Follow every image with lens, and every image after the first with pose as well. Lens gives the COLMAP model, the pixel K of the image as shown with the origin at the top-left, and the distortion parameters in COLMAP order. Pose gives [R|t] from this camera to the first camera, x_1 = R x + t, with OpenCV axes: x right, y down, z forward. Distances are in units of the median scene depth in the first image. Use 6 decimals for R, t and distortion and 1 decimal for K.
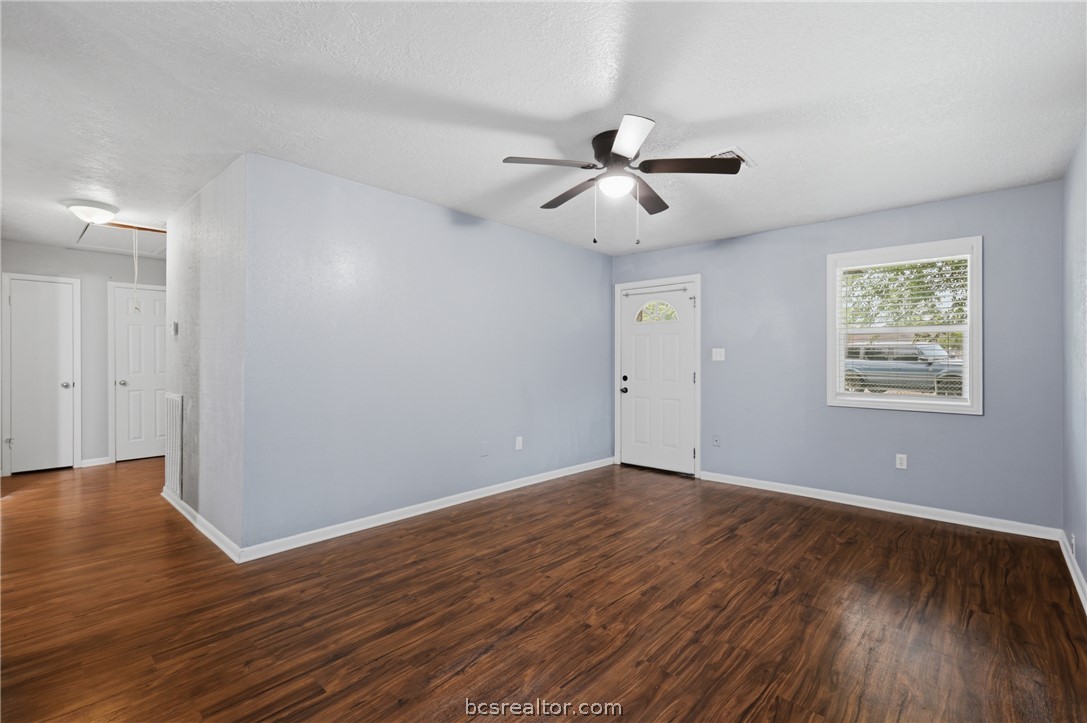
lens RADIAL K [[480.3, 0, 542.1], [0, 480.3, 358.3], [0, 0, 1]] dist [0.003105, 0.000499]
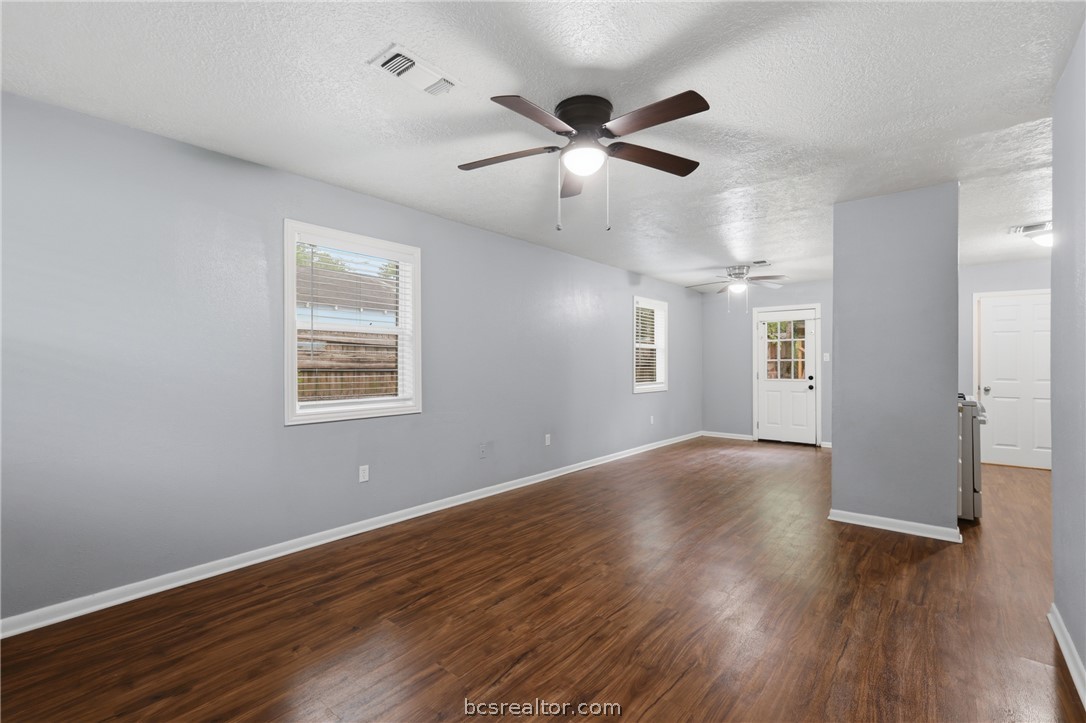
lens RADIAL K [[479.9, 0, 538.6], [0, 479.9, 364.0], [0, 0, 1]] dist [0.003105, 0.000499]
pose [[-0.999333, -0.000337, -0.036528, 0.252701], [-0.000409, 0.999998, 0.001960, 0.000765], [0.036527, 0.001974, -0.999331, 1.764477]]
